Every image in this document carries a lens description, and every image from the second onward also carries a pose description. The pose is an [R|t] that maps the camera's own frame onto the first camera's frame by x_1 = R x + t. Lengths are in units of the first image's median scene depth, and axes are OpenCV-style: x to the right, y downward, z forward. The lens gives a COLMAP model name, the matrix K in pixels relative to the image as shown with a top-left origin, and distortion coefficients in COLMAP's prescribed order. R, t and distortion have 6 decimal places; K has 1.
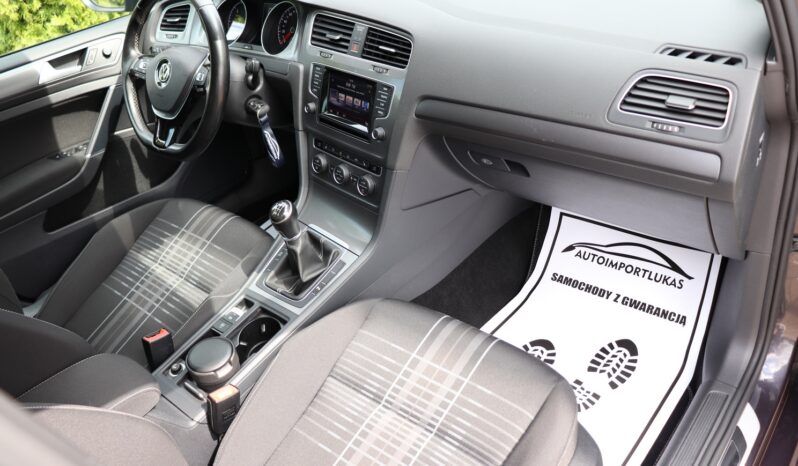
lens RADIAL K [[654.7, 0, 412.0], [0, 654.7, 244.8], [0, 0, 1]] dist [-0.174493, 0.141059]
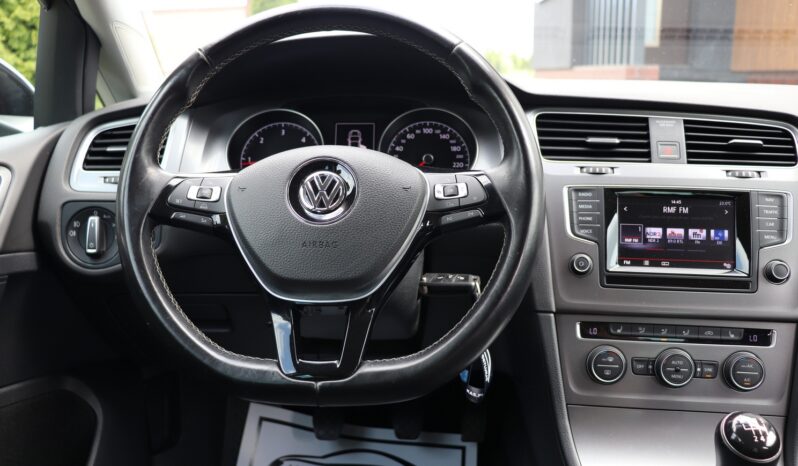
lens RADIAL K [[654.7, 0, 395.4], [0, 654.7, 234.4], [0, 0, 1]] dist [-0.174493, 0.141059]
pose [[0.791499, -0.000975, 0.611170, -0.617654], [0.274658, 0.893898, -0.354272, -0.083312], [-0.545978, 0.448269, 0.707787, 0.689678]]
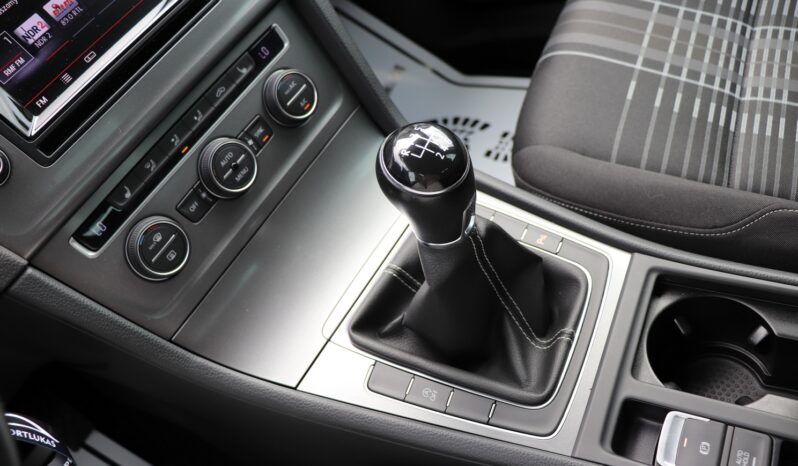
lens RADIAL K [[654.7, 0, 384.2], [0, 654.7, 230.9], [0, 0, 1]] dist [-0.174493, 0.141059]
pose [[-0.137035, -0.553456, 0.821528, -0.421683], [0.871207, 0.327342, 0.365849, -0.150091], [-0.471402, 0.765855, 0.437318, 0.823346]]
